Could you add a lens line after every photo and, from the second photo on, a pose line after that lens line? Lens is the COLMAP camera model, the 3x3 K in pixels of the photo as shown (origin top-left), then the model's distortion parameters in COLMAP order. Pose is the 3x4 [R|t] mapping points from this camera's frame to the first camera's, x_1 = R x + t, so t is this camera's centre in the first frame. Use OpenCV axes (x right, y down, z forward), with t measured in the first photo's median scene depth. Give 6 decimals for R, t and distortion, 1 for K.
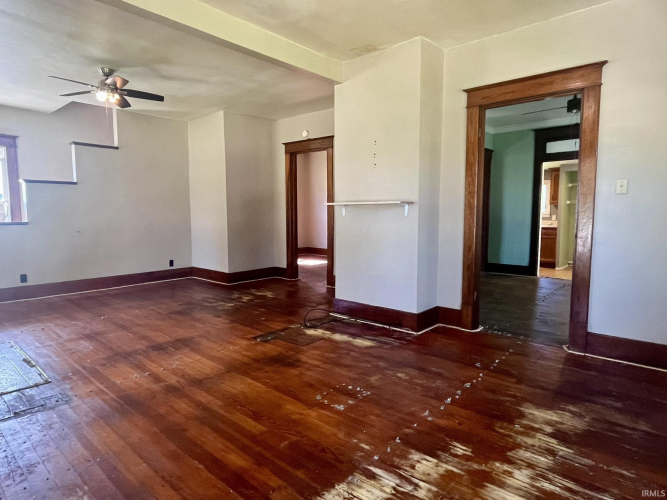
lens RADIAL K [[397.4, 0, 326.4], [0, 397.4, 249.4], [0, 0, 1]] dist [-0.000687, -0.001185]
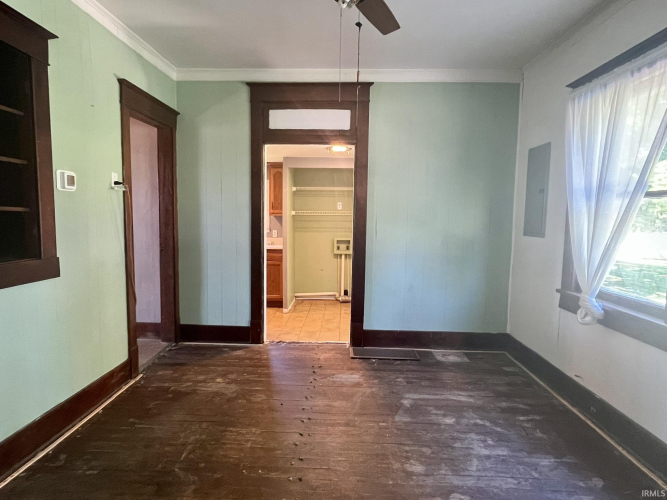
lens RADIAL K [[397.4, 0, 332.5], [0, 397.4, 252.3], [0, 0, 1]] dist [-0.000687, -0.001185]
pose [[0.764476, -0.042492, 0.643250, 0.437464], [0.042388, 0.998979, 0.015614, -0.123453], [-0.643257, 0.015329, 0.765497, 0.894963]]
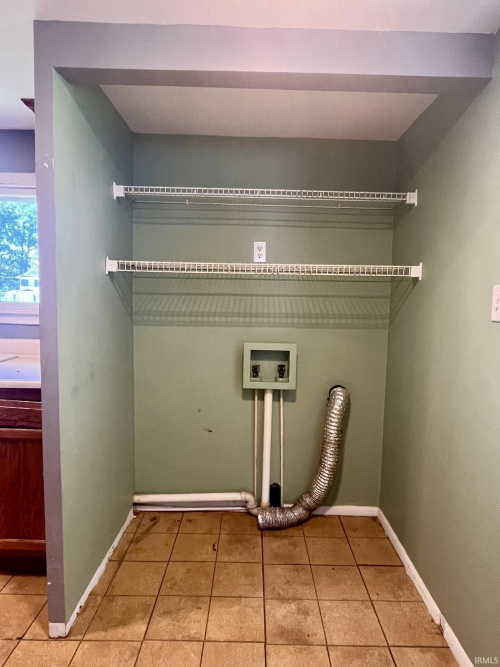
lens RADIAL K [[397.4, 0, 251.1], [0, 397.4, 331.5], [0, 0, 1]] dist [-0.000687, -0.001185]
pose [[0.748874, -0.033596, 0.661861, 1.236536], [0.033134, 0.999363, 0.013237, -0.190384], [-0.661884, 0.012017, 0.749510, 1.834827]]
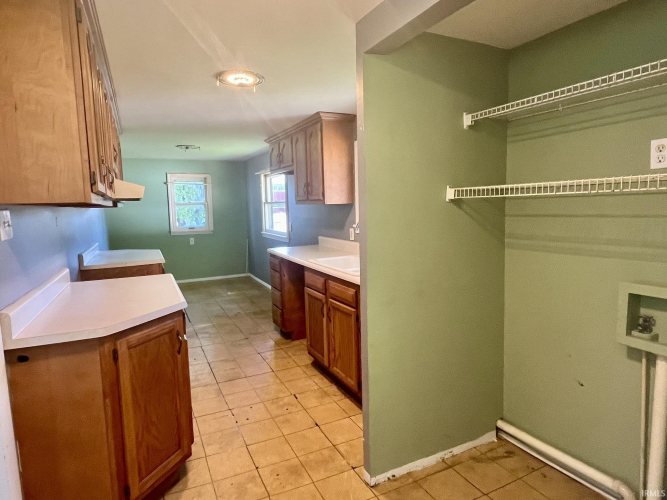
lens RADIAL K [[397.4, 0, 335.2], [0, 397.4, 248.4], [0, 0, 1]] dist [-0.000687, -0.001185]
pose [[0.929425, 0.022519, -0.368322, 1.516176], [-0.012976, 0.999513, 0.028365, -0.213736], [0.368782, -0.021584, 0.929265, 1.758302]]
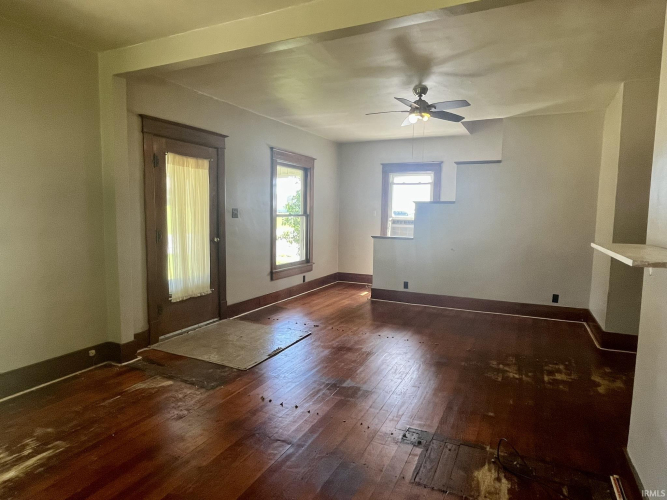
lens RADIAL K [[397.4, 0, 335.4], [0, 397.4, 252.6], [0, 0, 1]] dist [-0.000687, -0.001185]
pose [[0.279869, 0.099429, -0.954876, 0.393048], [-0.105696, 0.991767, 0.072291, -0.115006], [0.954202, 0.080694, 0.288074, 0.609203]]
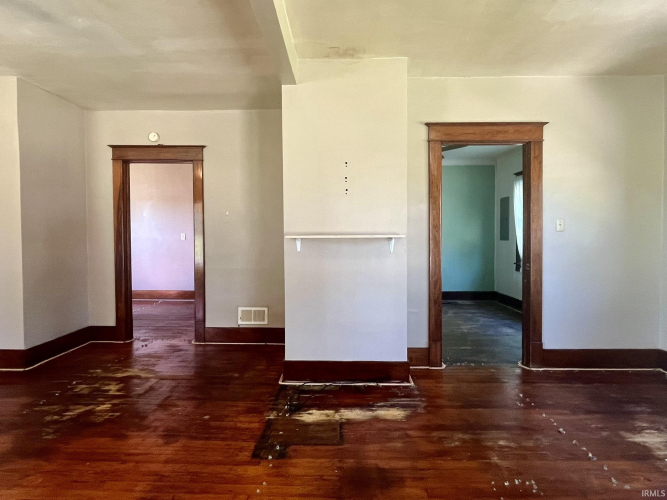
lens RADIAL K [[397.4, 0, 332.3], [0, 397.4, 247.6], [0, 0, 1]] dist [-0.000687, -0.001185]
pose [[0.759035, -0.018766, 0.650779, -0.456104], [0.061573, 0.997173, -0.043061, -0.061477], [-0.648131, 0.072755, 0.758045, 0.407102]]
